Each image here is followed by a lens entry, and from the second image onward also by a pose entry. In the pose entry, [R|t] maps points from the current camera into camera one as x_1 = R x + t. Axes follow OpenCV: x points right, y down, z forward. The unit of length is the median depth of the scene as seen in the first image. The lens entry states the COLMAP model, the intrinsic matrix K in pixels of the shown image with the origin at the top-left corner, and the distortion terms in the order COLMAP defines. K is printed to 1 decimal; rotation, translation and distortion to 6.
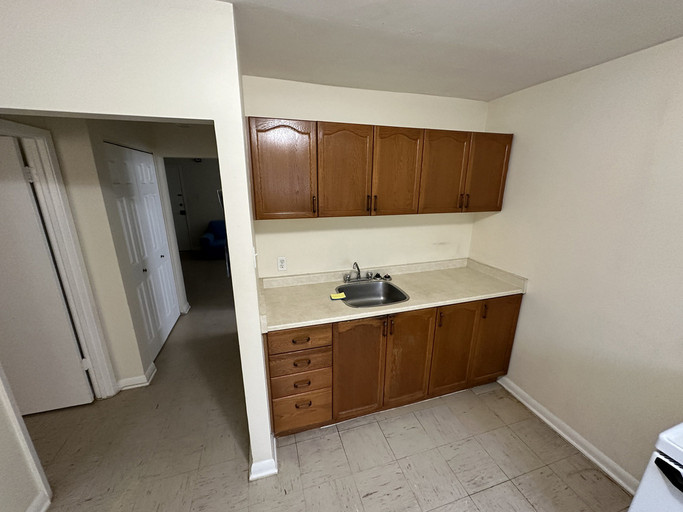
lens RADIAL K [[268.4, 0, 341.5], [0, 268.4, 256.0], [0, 0, 1]] dist [-0.001771, -0.000044]
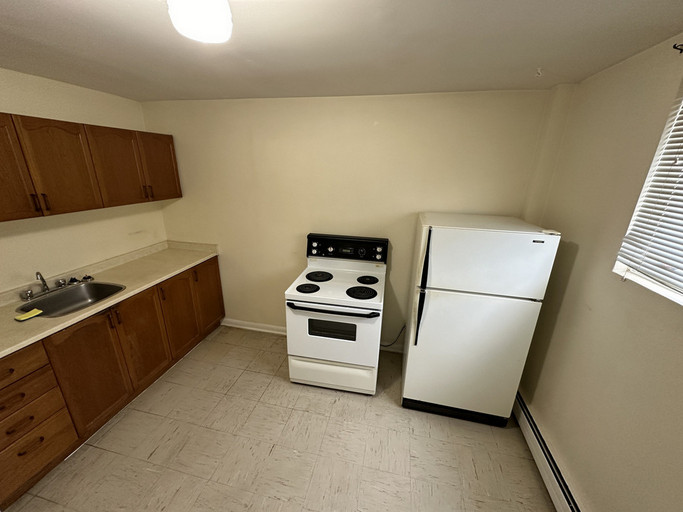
lens RADIAL K [[268.4, 0, 341.5], [0, 268.4, 256.0], [0, 0, 1]] dist [-0.001771, -0.000044]
pose [[0.483160, -0.270294, 0.832765, -0.178919], [0.214926, 0.958665, 0.186460, 0.023241], [-0.848742, 0.088893, 0.521282, -0.283946]]
